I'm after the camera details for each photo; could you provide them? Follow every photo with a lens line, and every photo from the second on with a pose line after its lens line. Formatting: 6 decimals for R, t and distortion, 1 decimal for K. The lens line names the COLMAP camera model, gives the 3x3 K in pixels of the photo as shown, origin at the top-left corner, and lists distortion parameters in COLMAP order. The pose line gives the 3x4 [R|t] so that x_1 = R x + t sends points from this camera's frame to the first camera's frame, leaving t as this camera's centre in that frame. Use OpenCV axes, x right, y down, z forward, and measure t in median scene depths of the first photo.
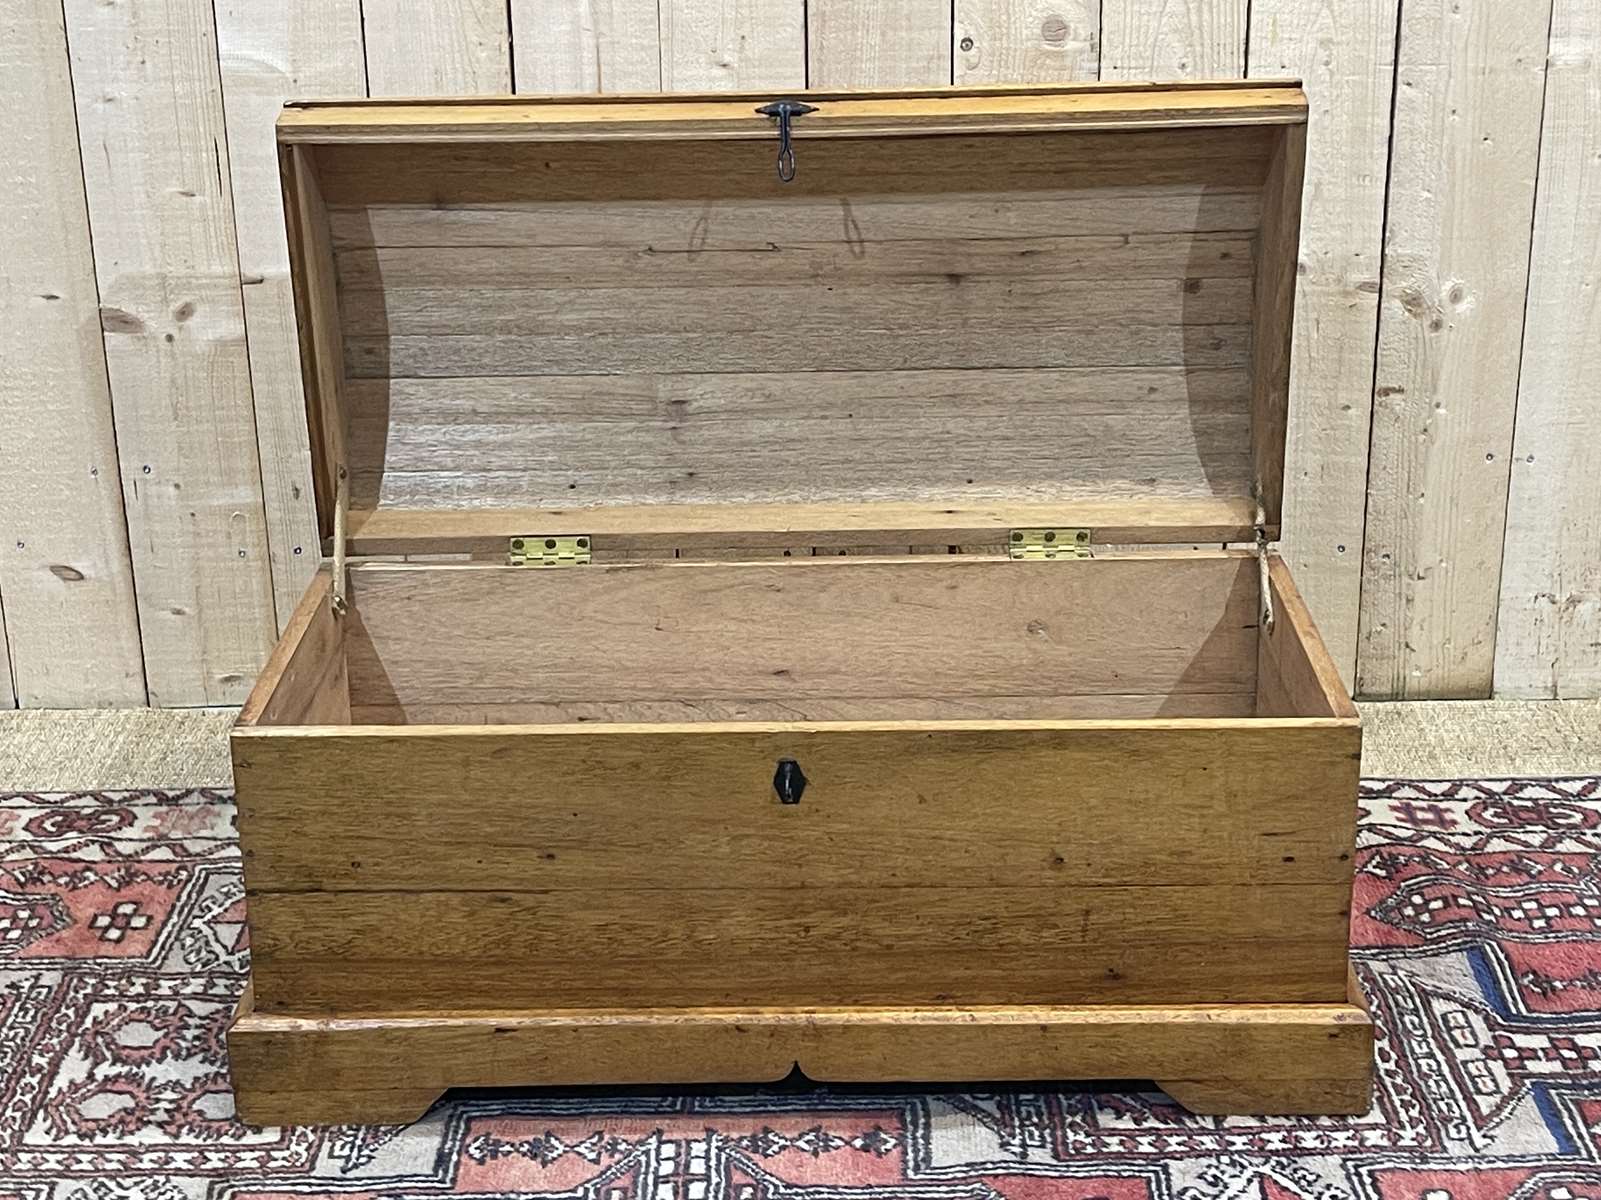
lens RADIAL K [[2643.8, 0, 806.0], [0, 2643.8, 594.8], [0, 0, 1]] dist [0.156280, -0.544776]
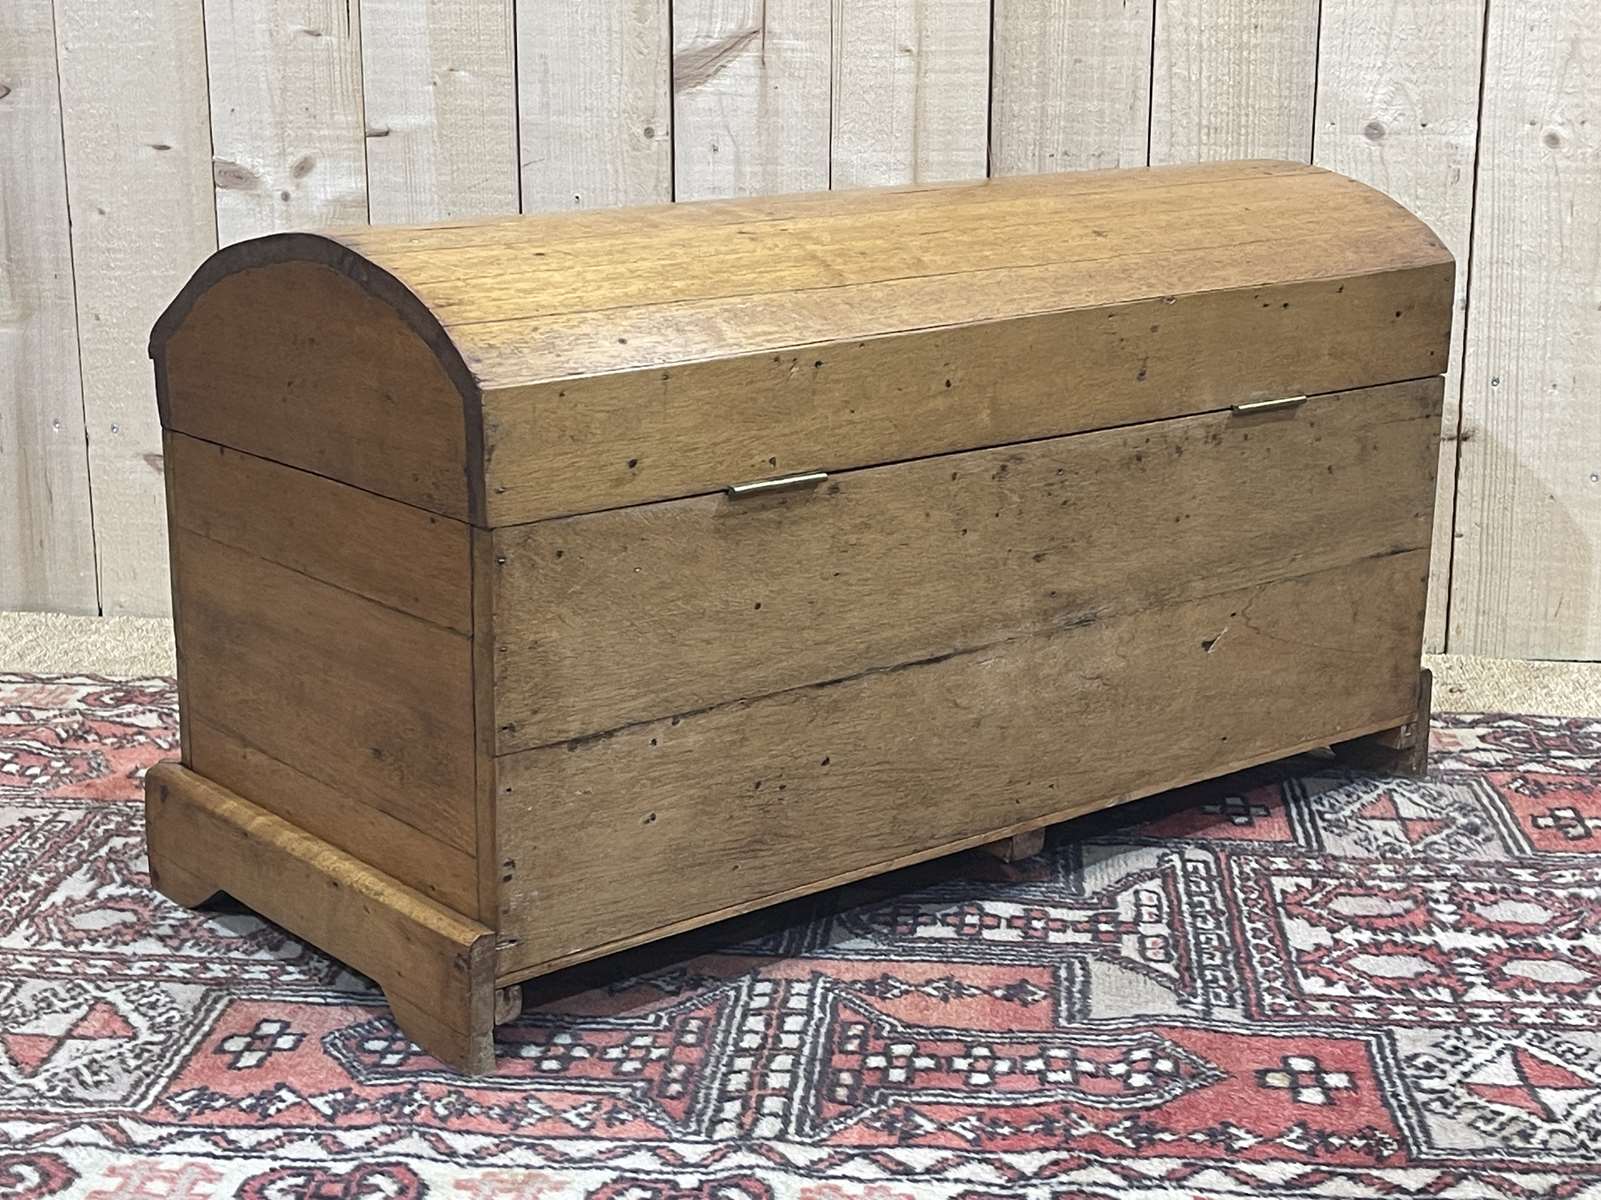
lens RADIAL K [[2529.2, 0, 789.5], [0, 2529.2, 609.9], [0, 0, 1]] dist [0.148504, -0.524874]
pose [[0.995646, 0.037844, -0.085189, 0.015209], [-0.047850, 0.991780, -0.118669, 0.161153], [0.079998, 0.122229, 0.989273, 0.191679]]
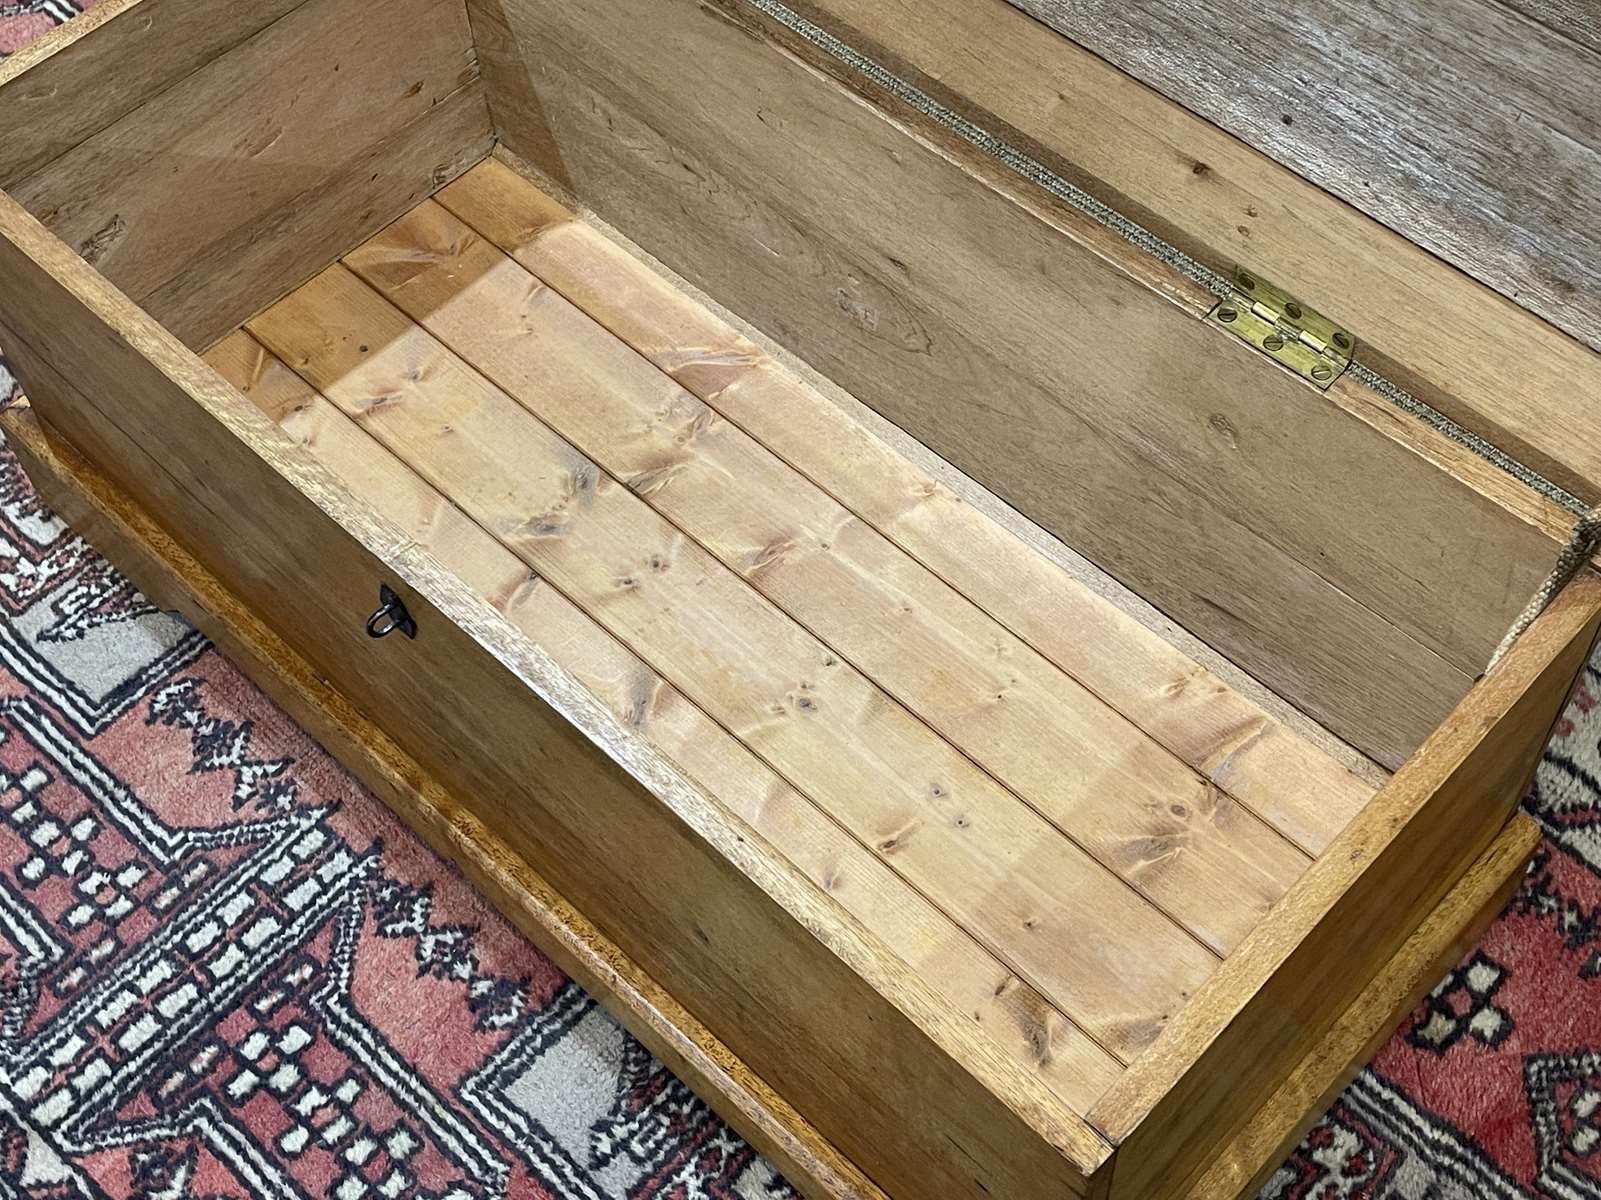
lens RADIAL K [[2094.5, 0, 830.2], [0, 2094.5, 603.1], [0, 0, 1]] dist [0.024171, -0.003624]
pose [[0.731980, 0.561856, -0.385388, 0.222578], [-0.221615, 0.731226, 0.645132, -0.236351], [0.644277, -0.386816, 0.659758, 0.623721]]
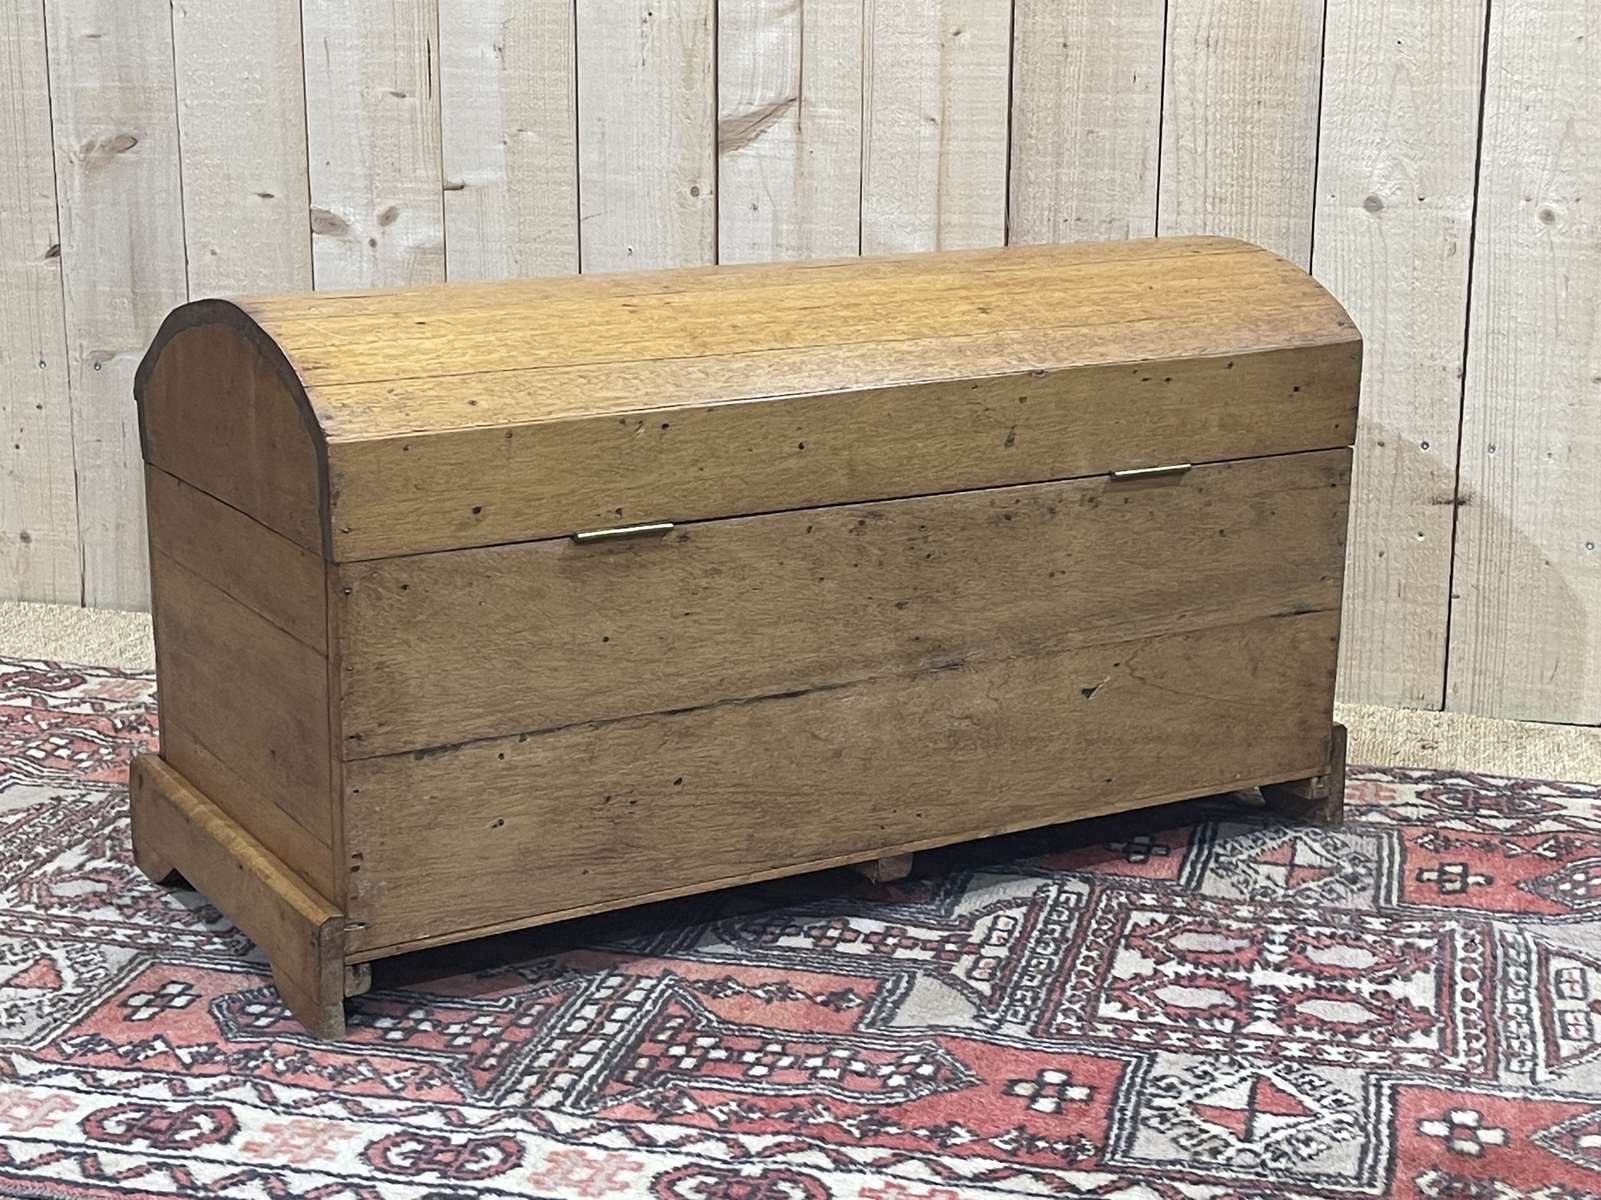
lens RADIAL K [[2619.2, 0, 800.5], [0, 2619.2, 600.0], [0, 0, 1]] dist [0.164968, -0.619800]
pose [[0.970030, 0.077475, -0.230302, 0.178109], [-0.106599, 0.987415, -0.116824, 0.154652], [0.218353, 0.137873, 0.966081, 0.114459]]
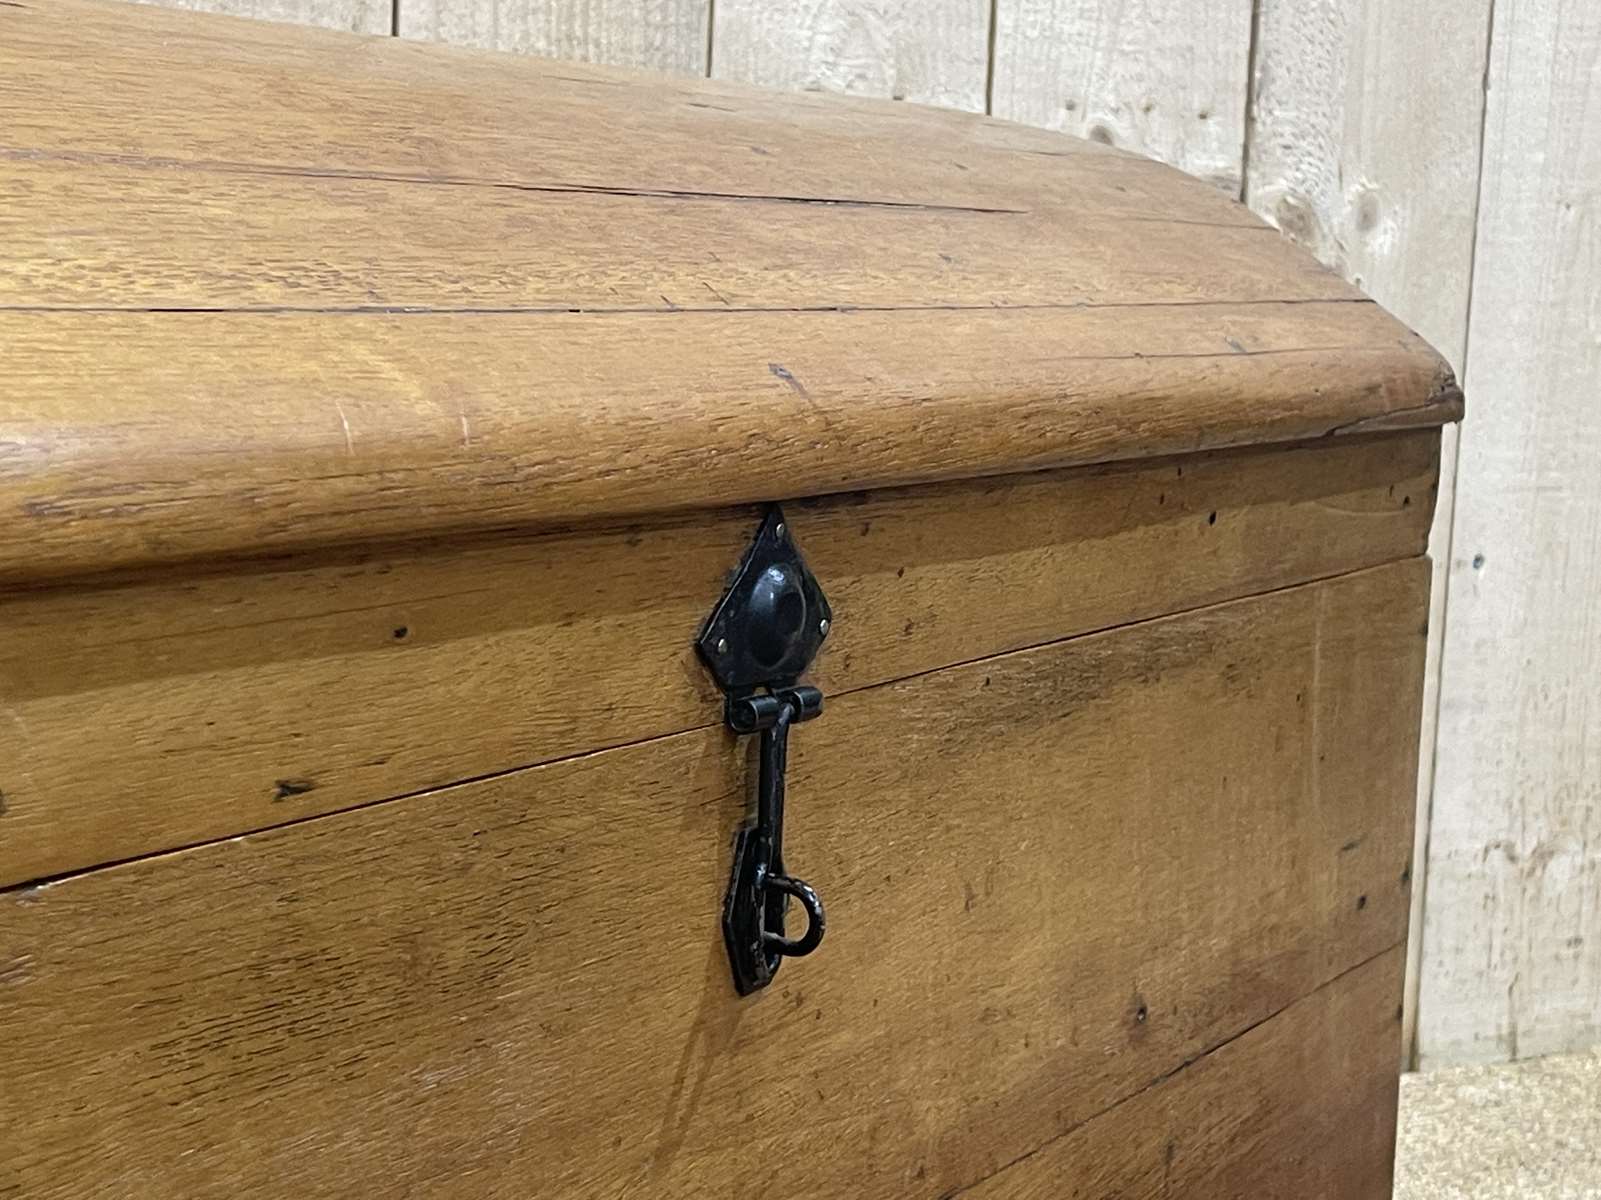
lens RADIAL K [[2875.4, 0, 800.5], [0, 2875.4, 600.0], [0, 0, 1]] dist [0.154589, -0.583610]
pose [[0.877353, -0.011167, 0.479716, -0.118928], [0.121580, 0.972280, -0.199724, 0.057436], [-0.464188, 0.233552, 0.854390, 0.693262]]
